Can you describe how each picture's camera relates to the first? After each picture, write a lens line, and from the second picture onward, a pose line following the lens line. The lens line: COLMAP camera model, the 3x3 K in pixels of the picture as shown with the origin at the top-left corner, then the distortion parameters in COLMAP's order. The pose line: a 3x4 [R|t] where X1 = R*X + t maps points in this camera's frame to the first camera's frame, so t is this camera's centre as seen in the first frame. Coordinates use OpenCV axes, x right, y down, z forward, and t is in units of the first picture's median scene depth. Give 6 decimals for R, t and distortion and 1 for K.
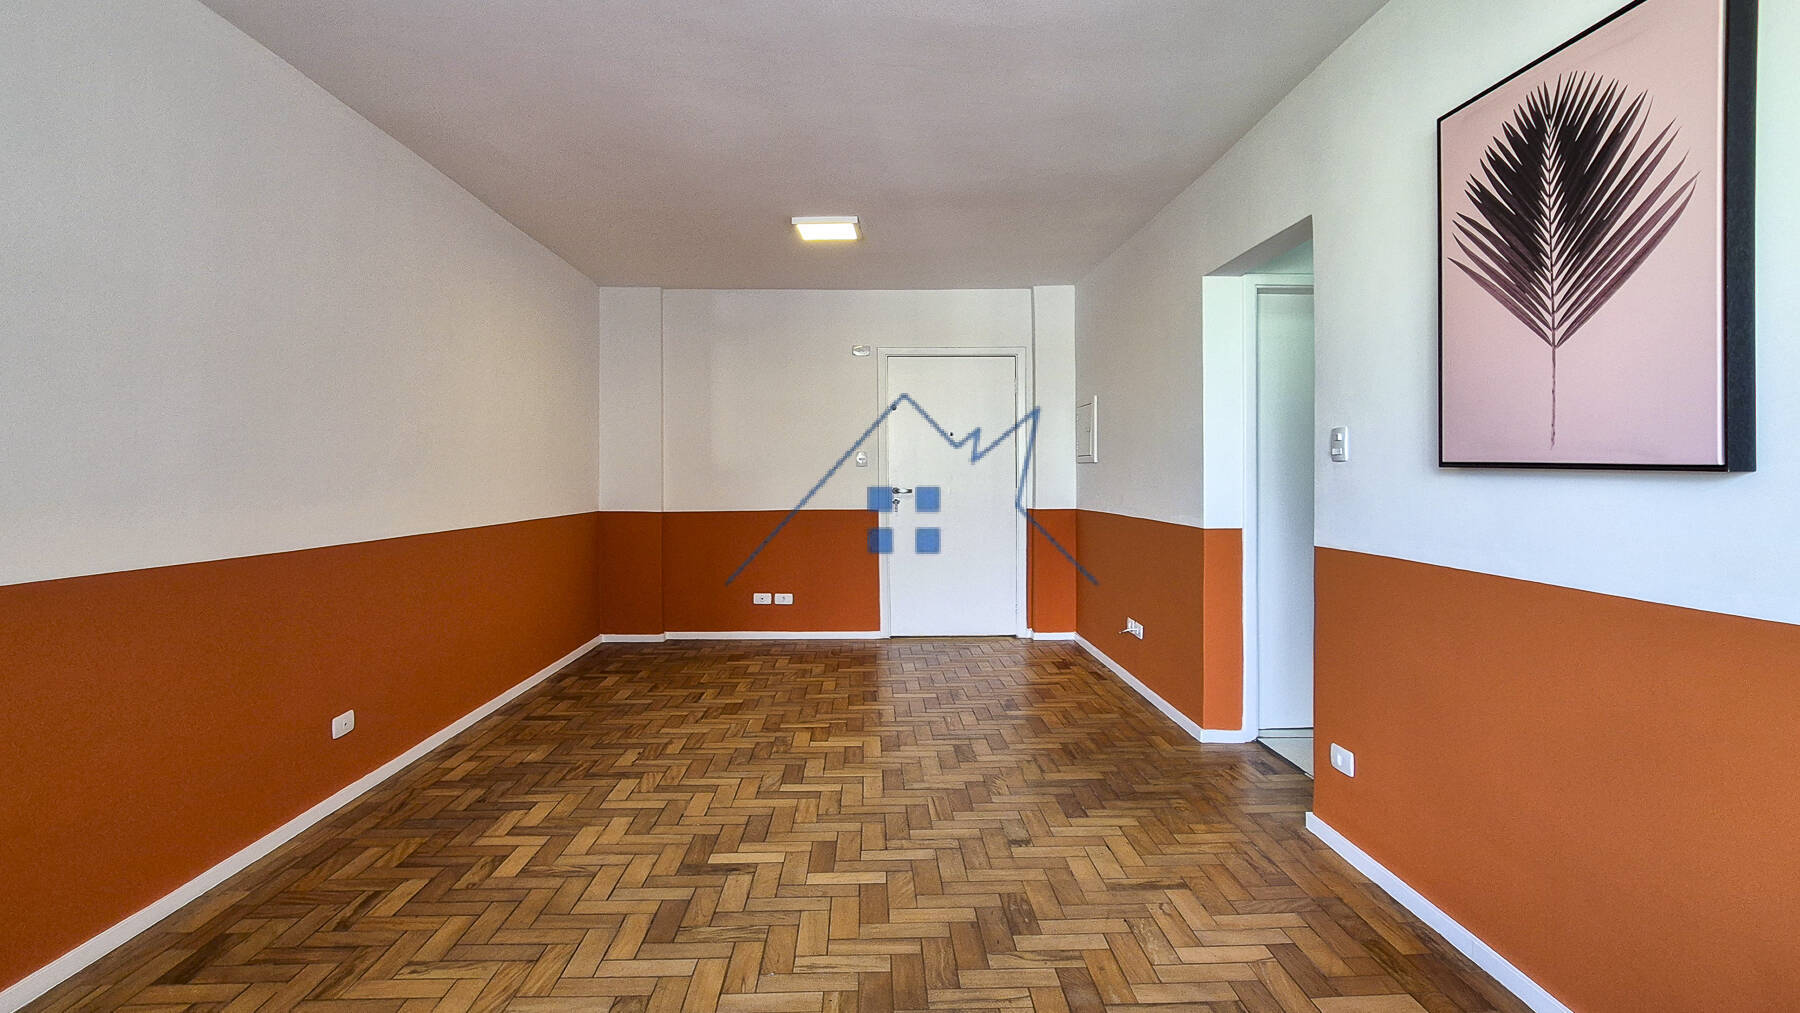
lens RADIAL K [[809.3, 0, 847.7], [0, 809.3, 471.7], [0, 0, 1]] dist [-0.013241, 0.000956]
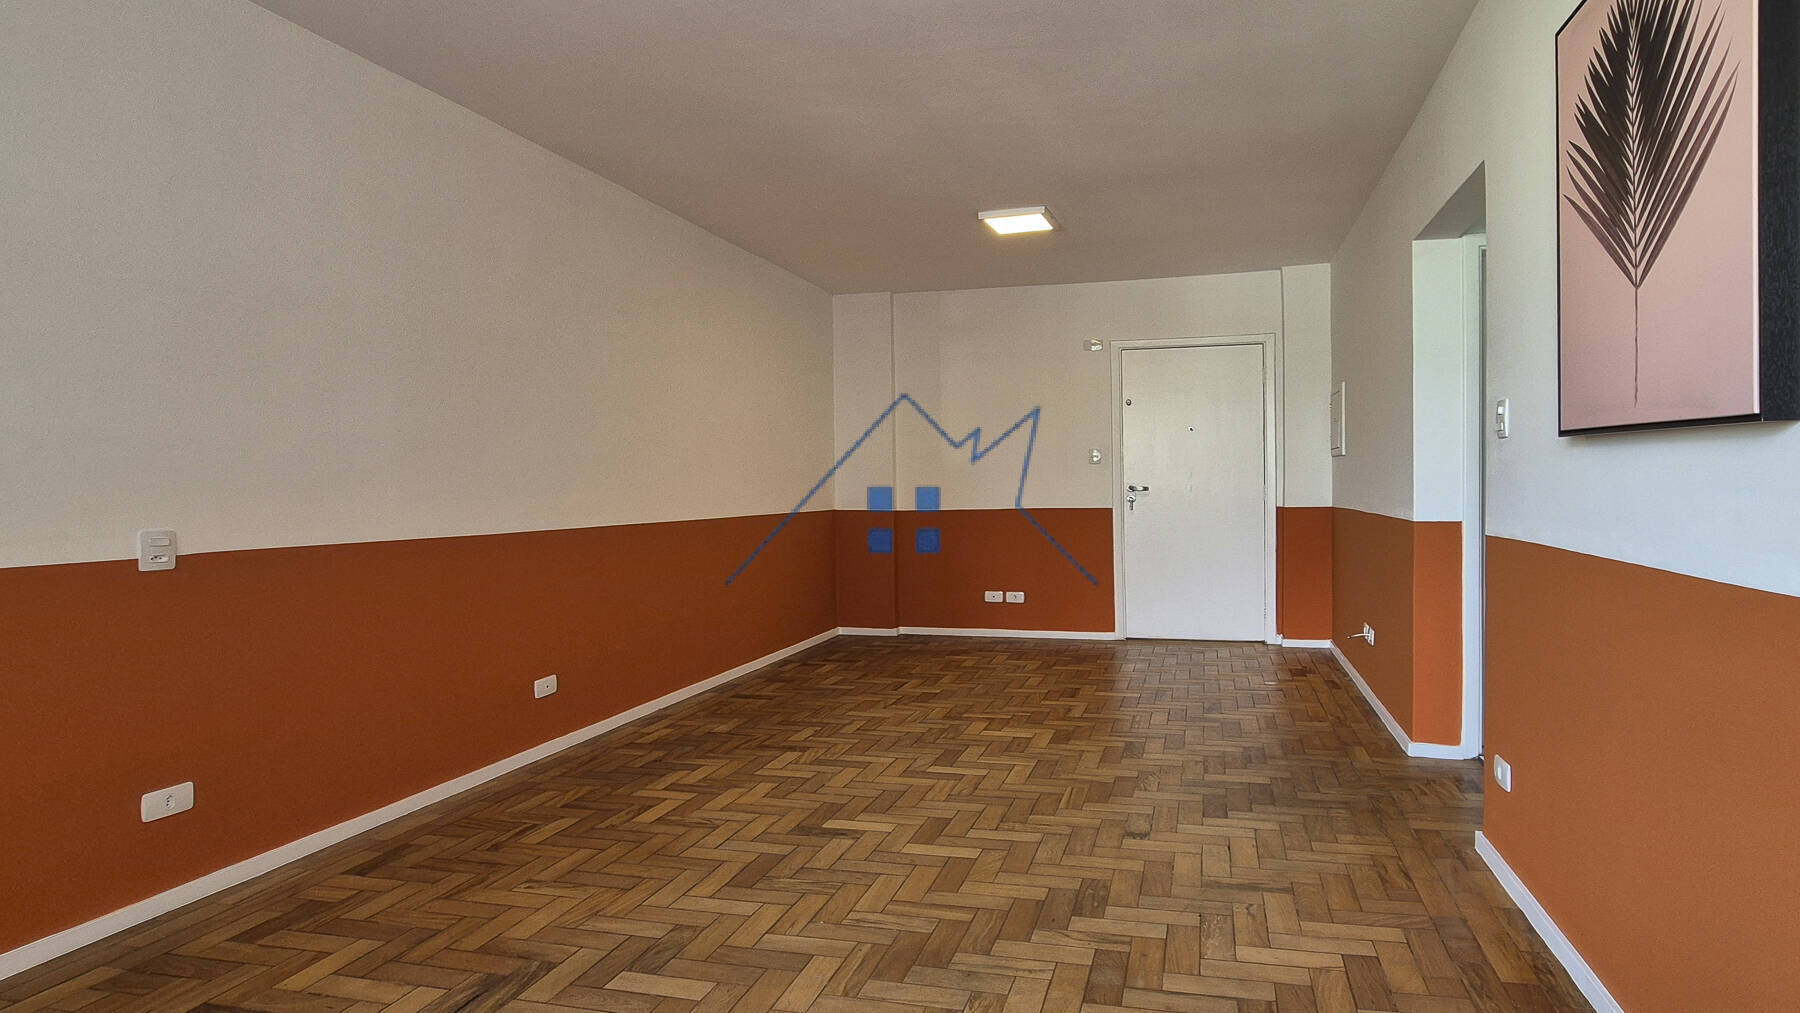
lens RADIAL K [[832.3, 0, 1025.5], [0, 832.3, 506.1], [0, 0, 1]] dist [-0.015199, -0.000702]
pose [[0.976943, -0.004527, -0.213451, 0.298624], [0.010613, 0.999569, 0.027375, 0.031306], [0.213235, -0.029009, 0.976570, -0.001053]]
